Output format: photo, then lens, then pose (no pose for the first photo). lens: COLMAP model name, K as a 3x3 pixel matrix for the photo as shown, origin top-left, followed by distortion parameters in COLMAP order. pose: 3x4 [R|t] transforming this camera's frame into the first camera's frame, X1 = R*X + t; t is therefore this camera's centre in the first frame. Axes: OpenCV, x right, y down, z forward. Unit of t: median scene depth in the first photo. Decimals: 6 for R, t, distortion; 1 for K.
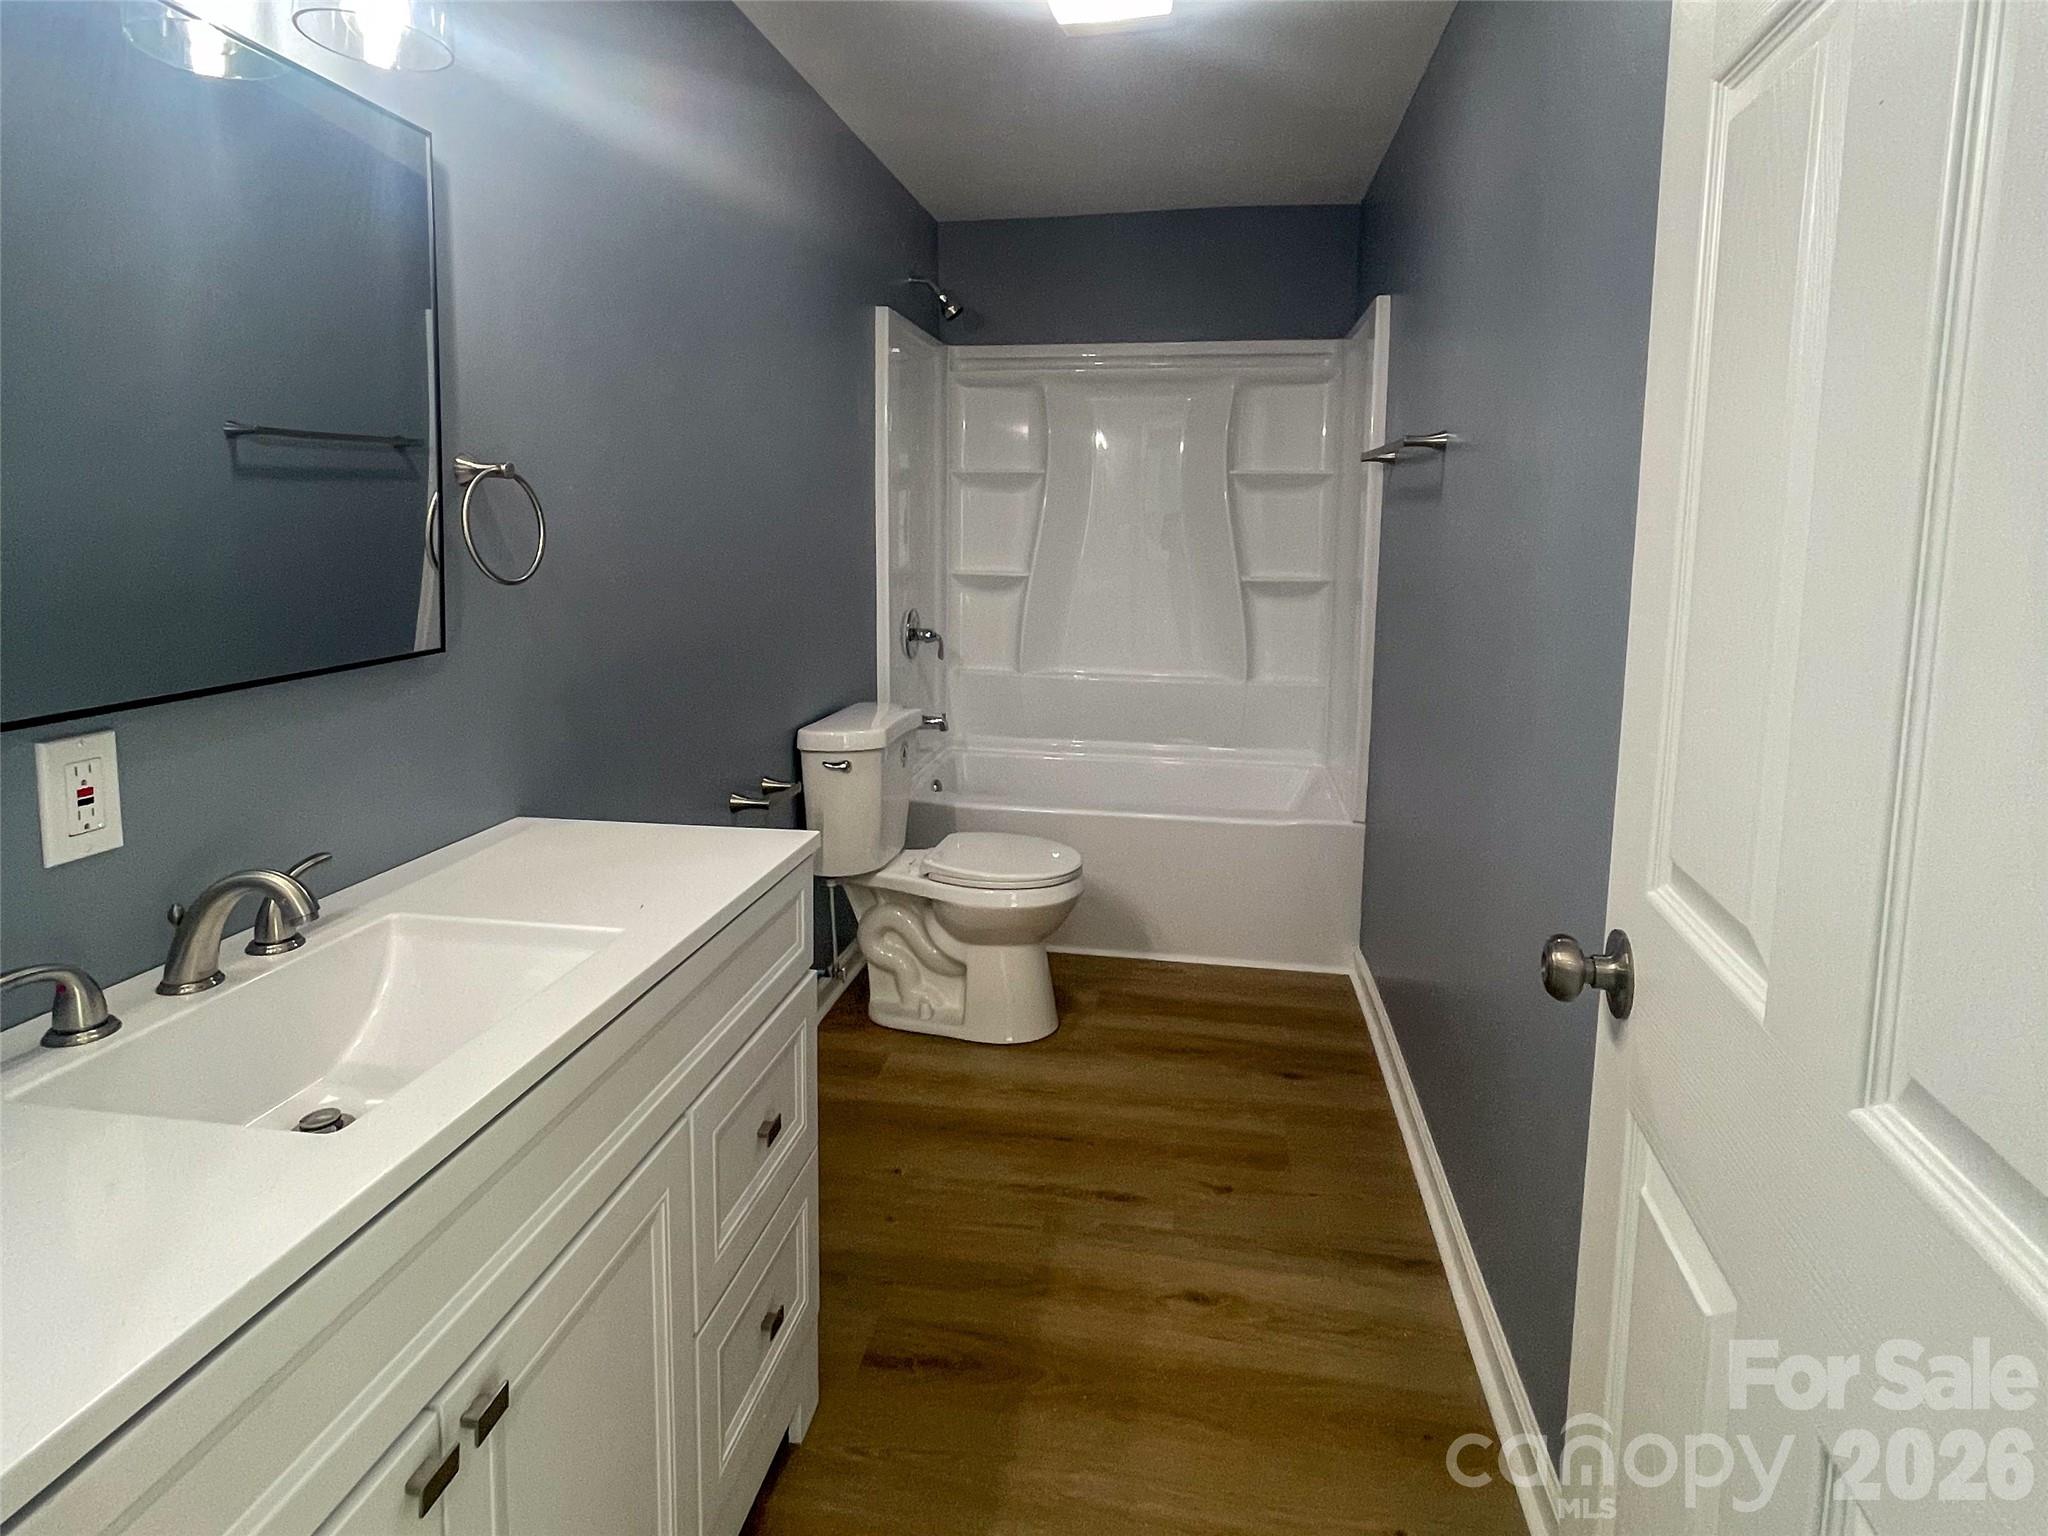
lens RADIAL K [[1092.5, 0, 1015.4], [0, 1092.5, 766.3], [0, 0, 1]] dist [0.001208, 0.000129]
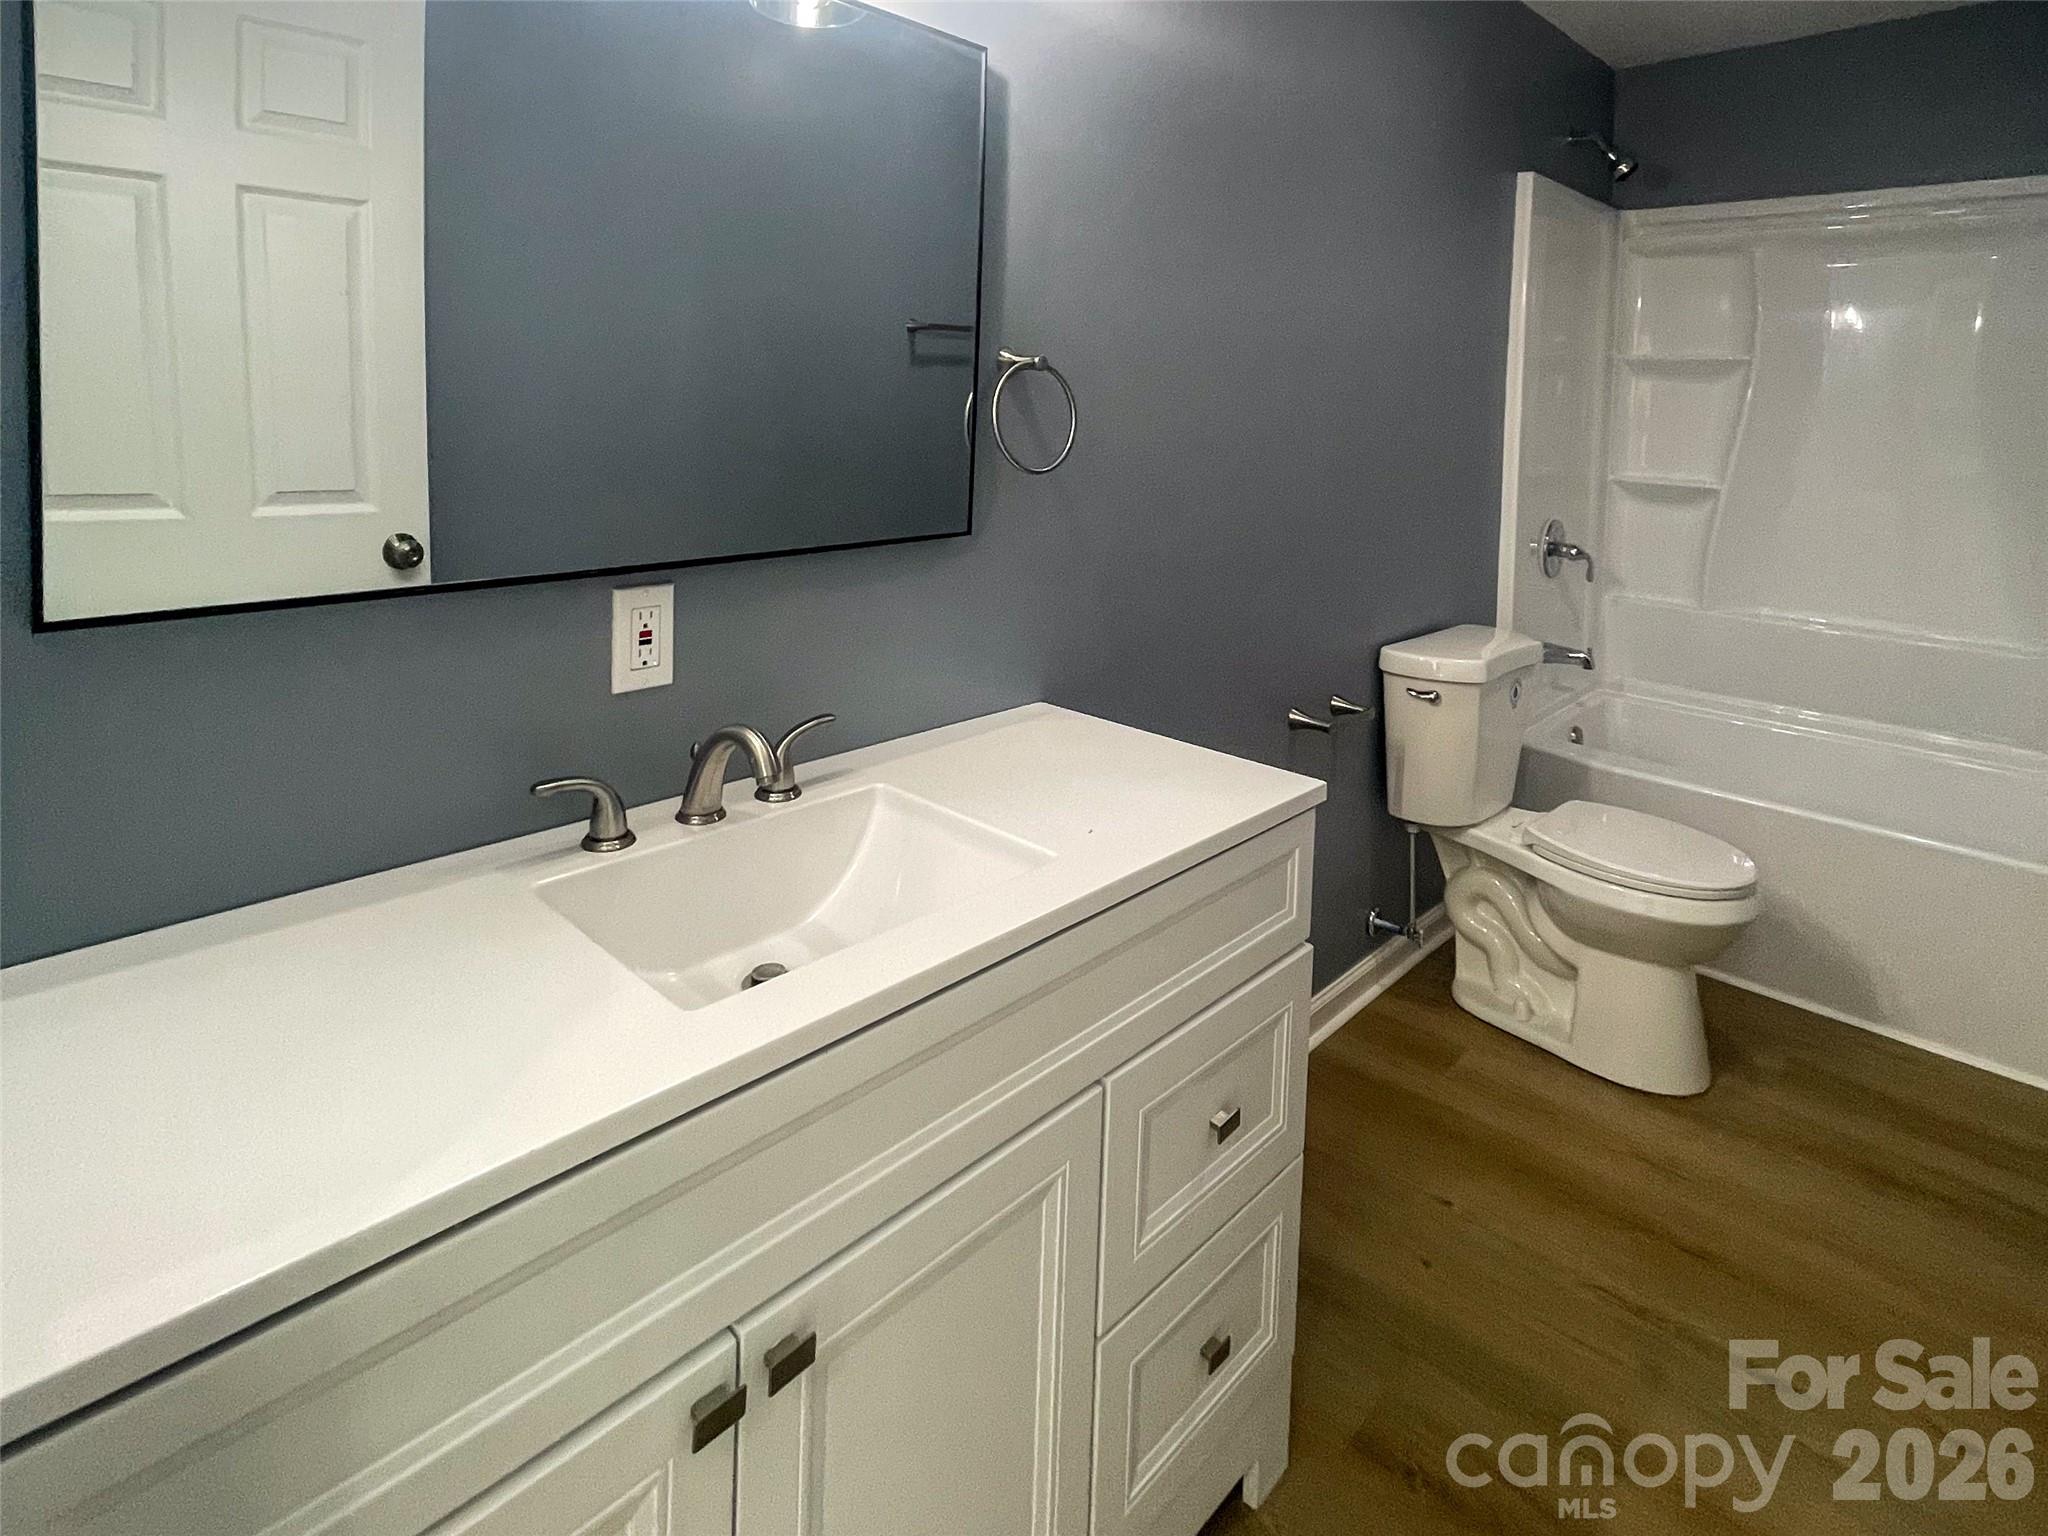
lens RADIAL K [[1126.7, 0, 1024.9], [0, 1126.7, 533.2], [0, 0, 1]] dist [-0.001987, 0.000887]
pose [[0.830094, 0.083180, -0.551385, 0.056111], [-0.142025, 0.987739, -0.064809, -0.025041], [0.539234, 0.132108, 0.831730, 0.081821]]
